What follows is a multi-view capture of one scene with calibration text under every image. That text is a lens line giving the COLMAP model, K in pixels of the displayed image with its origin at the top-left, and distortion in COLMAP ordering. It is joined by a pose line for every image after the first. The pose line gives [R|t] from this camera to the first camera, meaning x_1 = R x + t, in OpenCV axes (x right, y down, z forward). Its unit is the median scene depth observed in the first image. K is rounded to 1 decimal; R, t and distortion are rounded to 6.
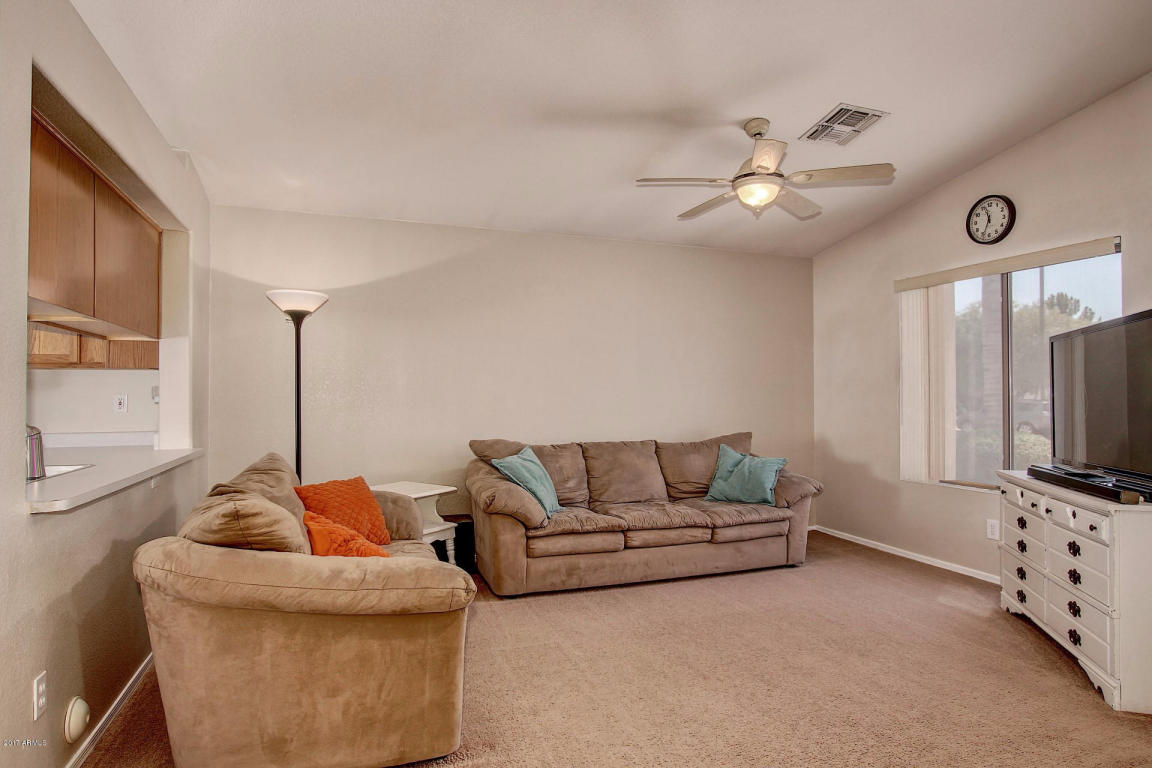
lens RADIAL K [[645.4, 0, 577.3], [0, 645.4, 386.4], [0, 0, 1]] dist [-0.021958, 0.000788]
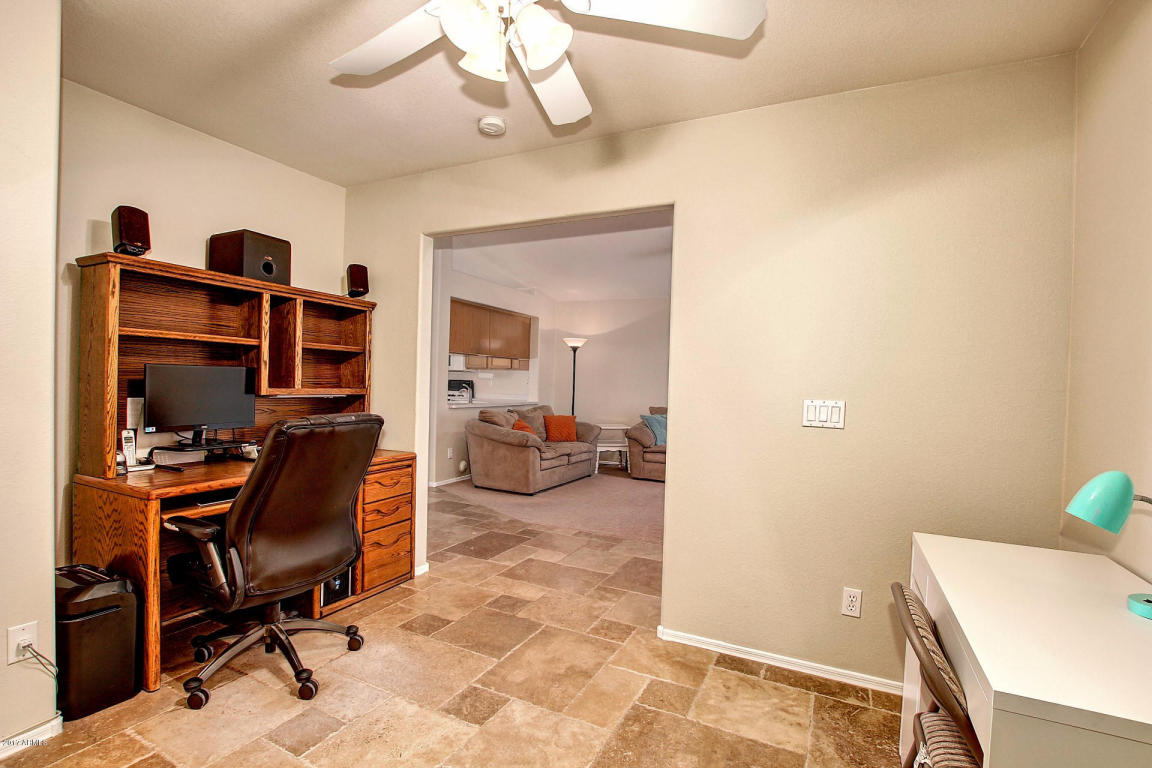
lens RADIAL K [[536.6, 0, 581.8], [0, 536.6, 388.5], [0, 0, 1]] dist [-0.025057, 0.003583]
pose [[0.693250, 0.030746, -0.720041, 0.985977], [-0.019937, 0.999525, 0.023484, -0.009273], [0.720421, -0.001925, 0.693534, -0.345253]]
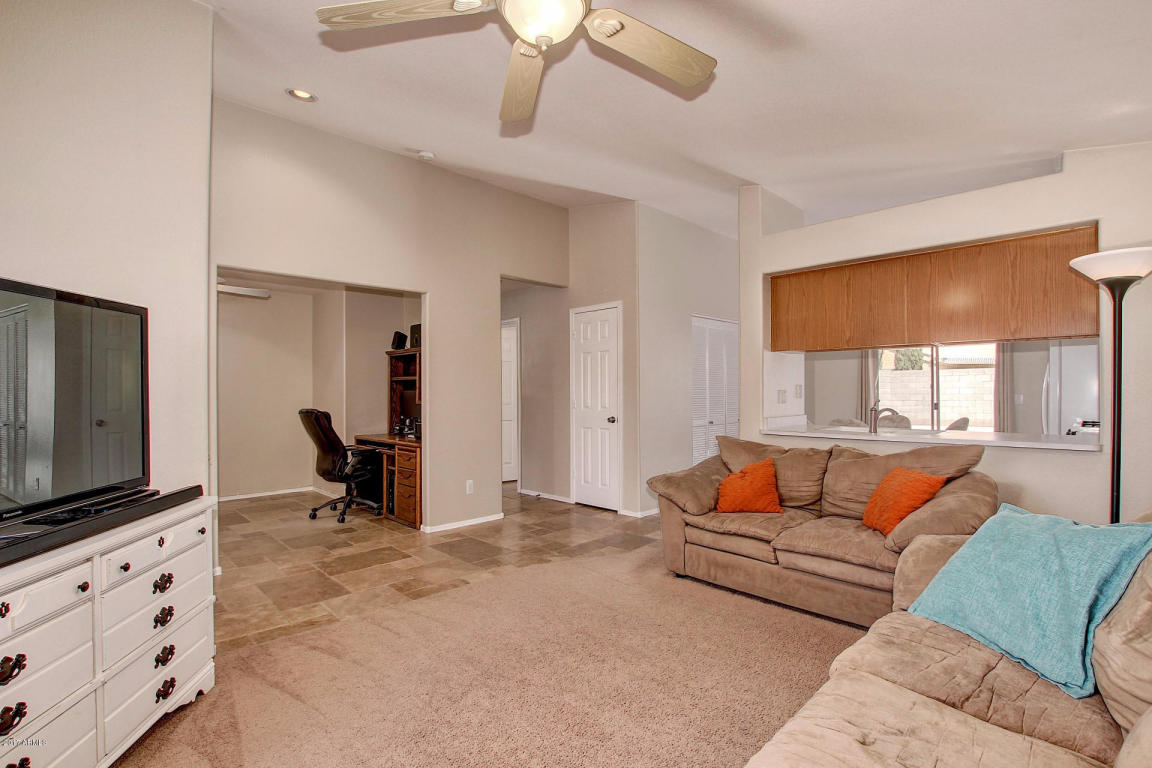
lens RADIAL K [[536.6, 0, 572.2], [0, 536.6, 389.6], [0, 0, 1]] dist [-0.025057, 0.003583]
pose [[-0.914975, 0.003309, -0.403497, 0.395778], [0.011763, 0.999760, -0.018475, 0.017186], [0.403339, -0.021651, -0.914794, 1.268167]]
